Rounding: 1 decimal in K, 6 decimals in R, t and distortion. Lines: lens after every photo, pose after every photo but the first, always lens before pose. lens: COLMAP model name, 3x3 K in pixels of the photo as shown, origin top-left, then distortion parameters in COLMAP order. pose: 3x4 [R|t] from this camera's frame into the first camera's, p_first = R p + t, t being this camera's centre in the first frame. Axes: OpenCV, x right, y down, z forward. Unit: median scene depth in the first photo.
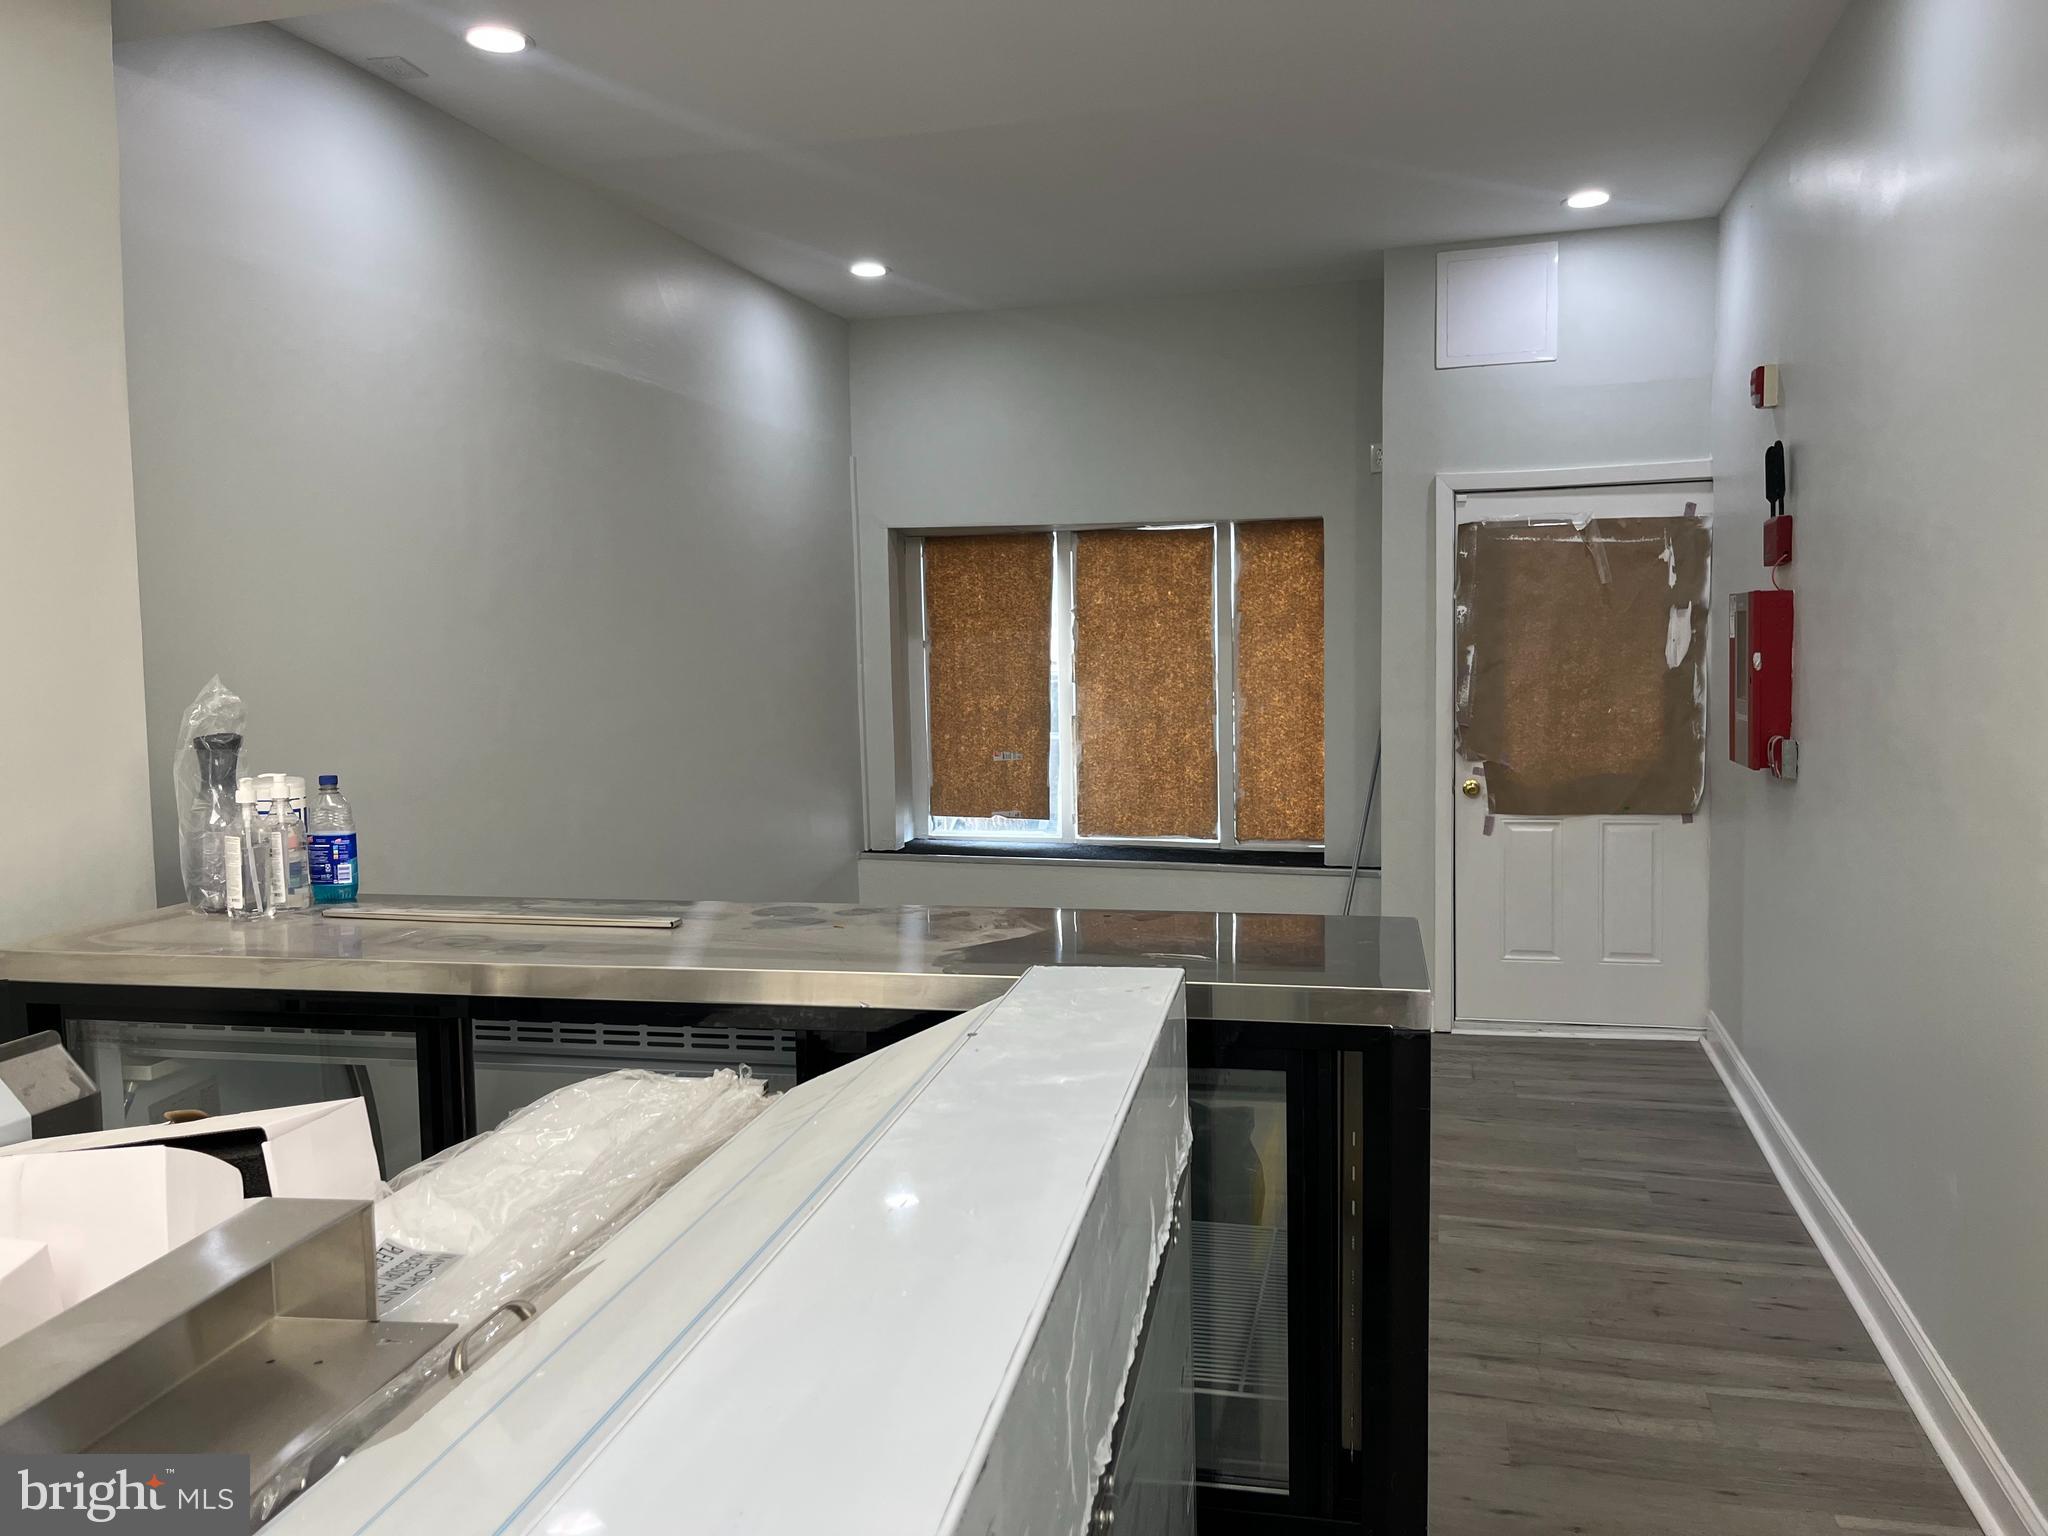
lens RADIAL K [[1558.1, 0, 1011.1], [0, 1558.1, 775.6], [0, 0, 1]] dist [0.066128, -0.083097]
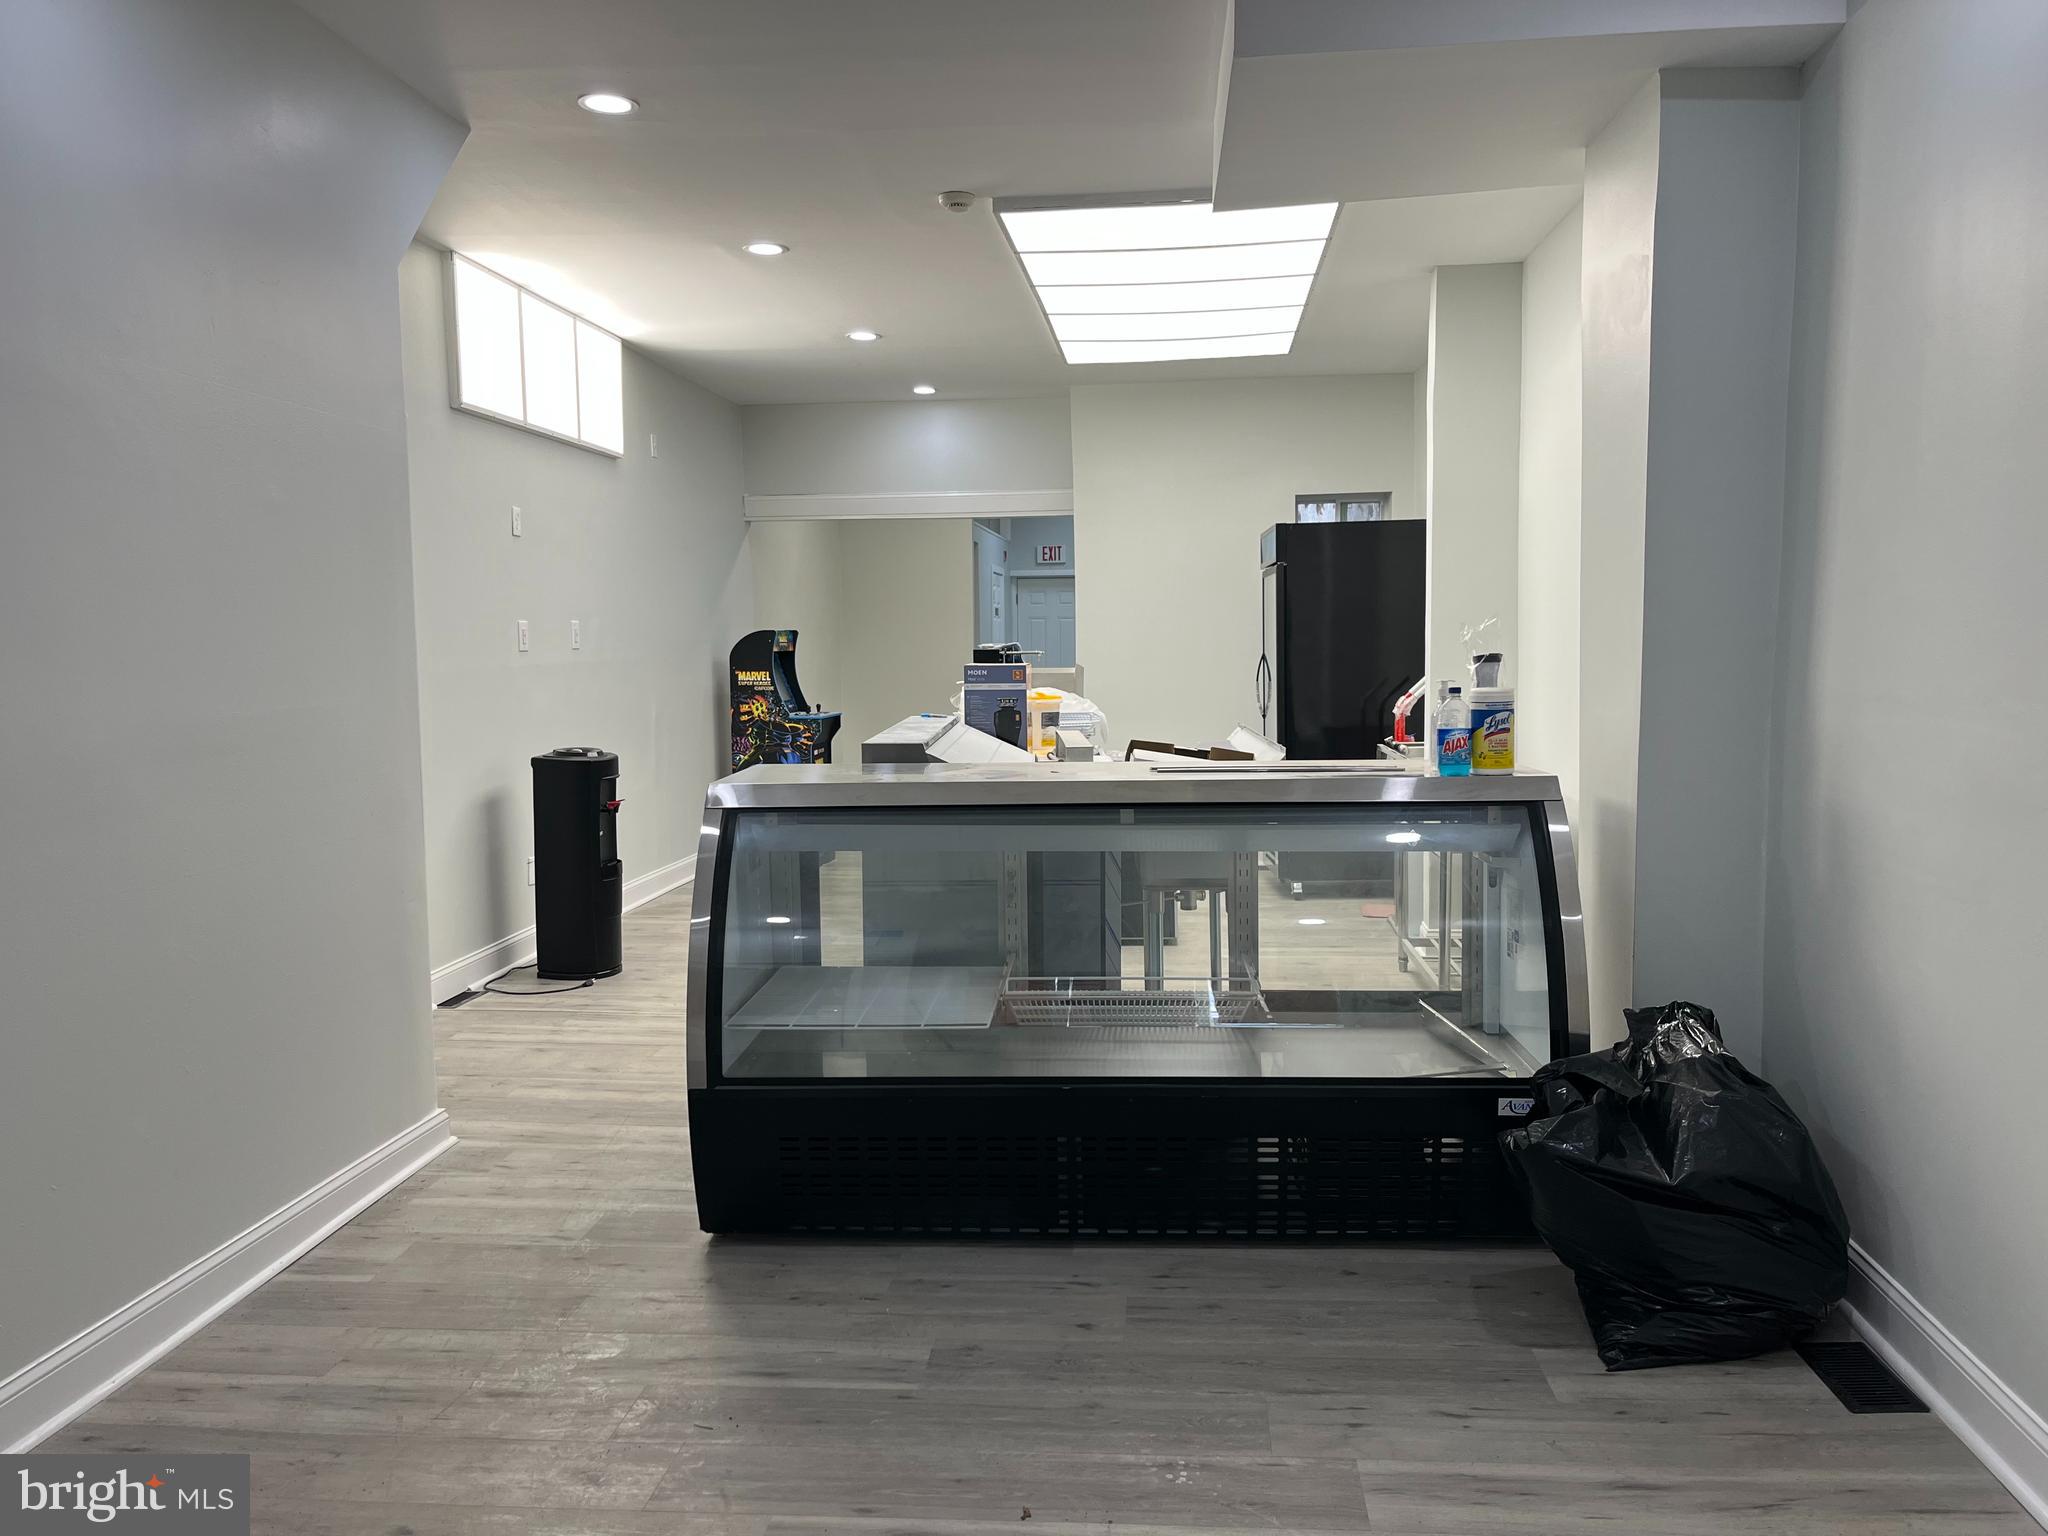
lens RADIAL K [[1558.1, 0, 1015.8], [0, 1558.1, 770.9], [0, 0, 1]] dist [0.066128, -0.083097]
pose [[-0.986273, 0.041906, -0.159716, 0.080163], [0.014809, 0.985811, 0.167205, -0.073986], [0.164457, 0.162544, -0.972900, 1.029167]]
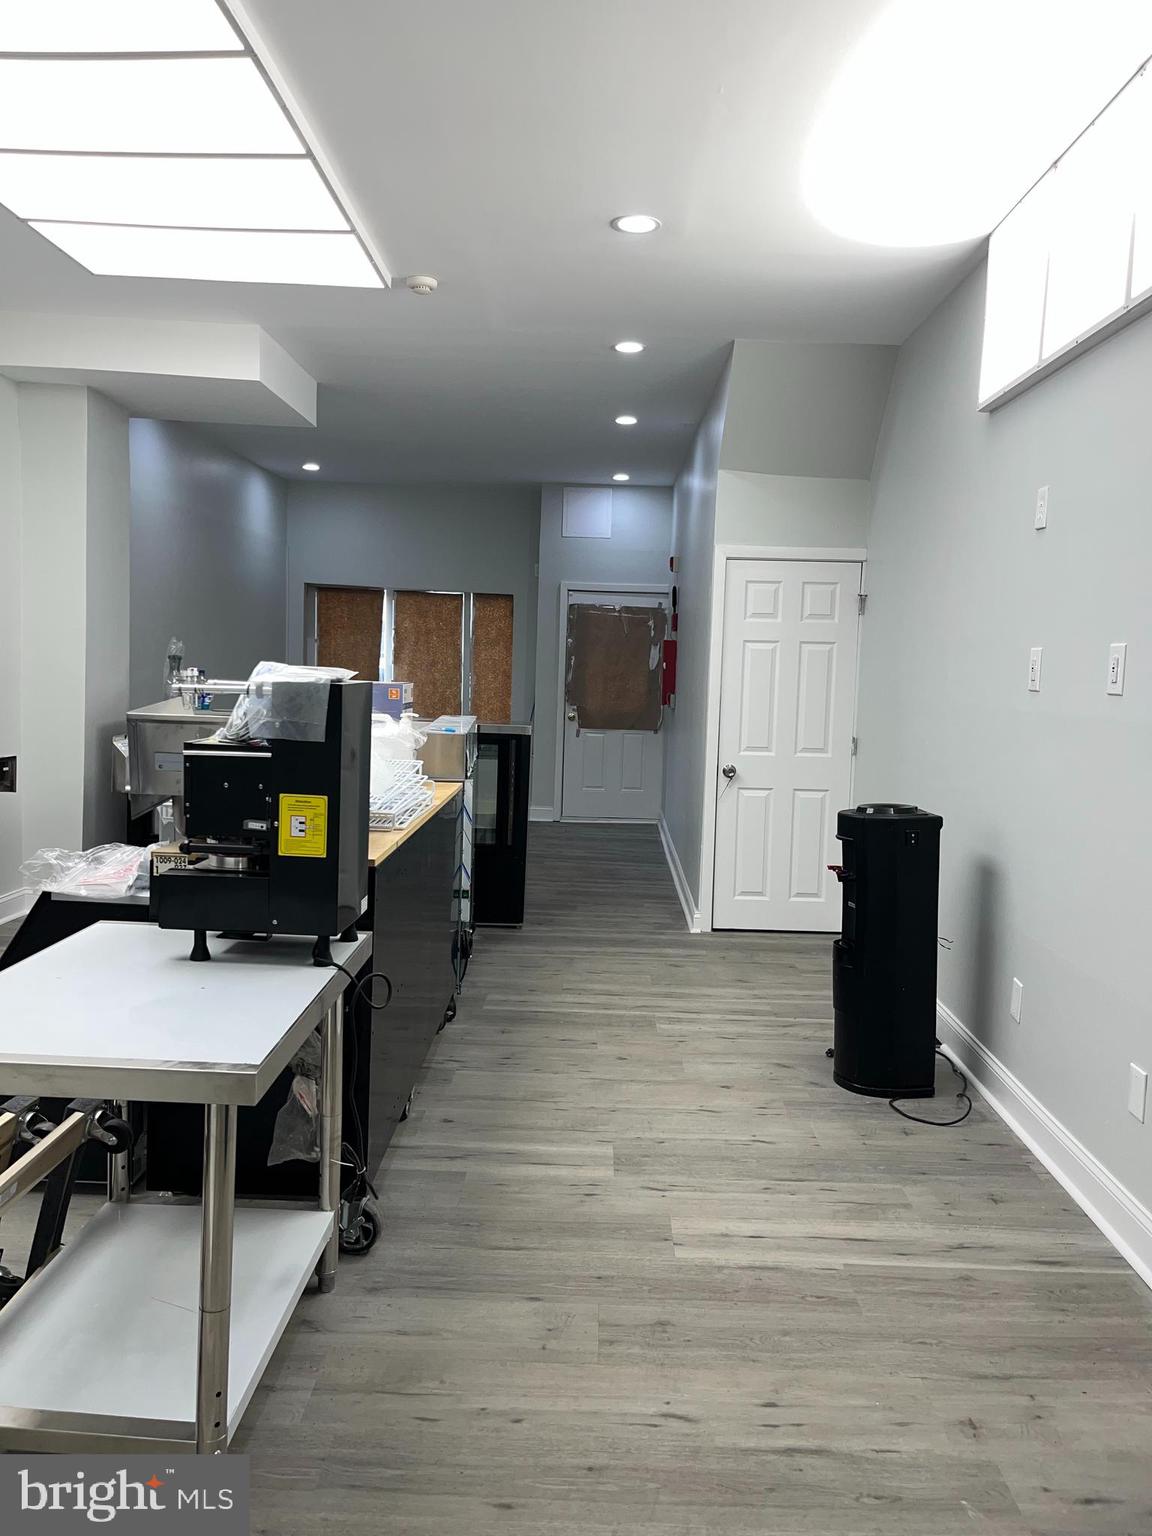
lens RADIAL K [[1168.6, 0, 591.6], [0, 1168.6, 771.7], [0, 0, 1]] dist [0.066128, -0.083097]
pose [[0.964641, 0.029919, 0.261865, -0.132397], [-0.034060, 0.999356, 0.011288, 0.069285], [-0.261359, -0.019808, 0.965038, -0.696907]]
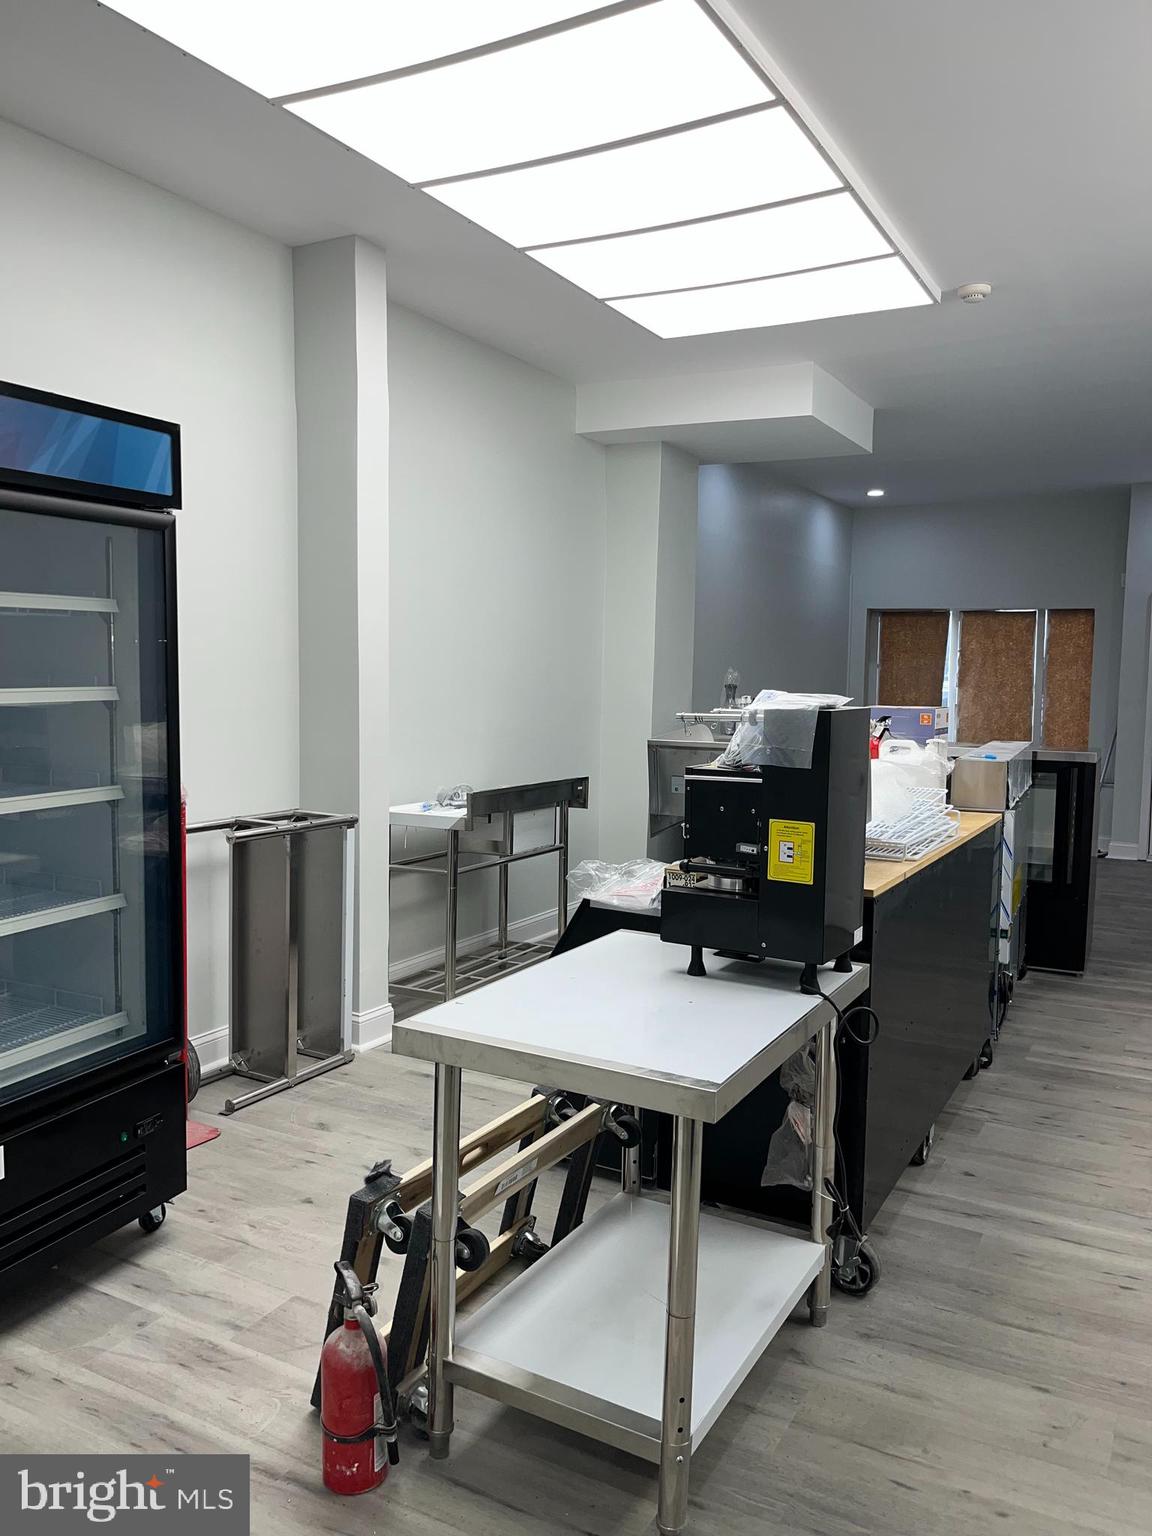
lens RADIAL K [[1168.6, 0, 587.2], [0, 1168.6, 768.9], [0, 0, 1]] dist [0.066128, -0.083097]
pose [[0.974372, 0.051389, -0.218995, -0.105028], [-0.050694, 0.998676, 0.008792, 0.067324], [0.219157, 0.002535, 0.975686, -0.693247]]
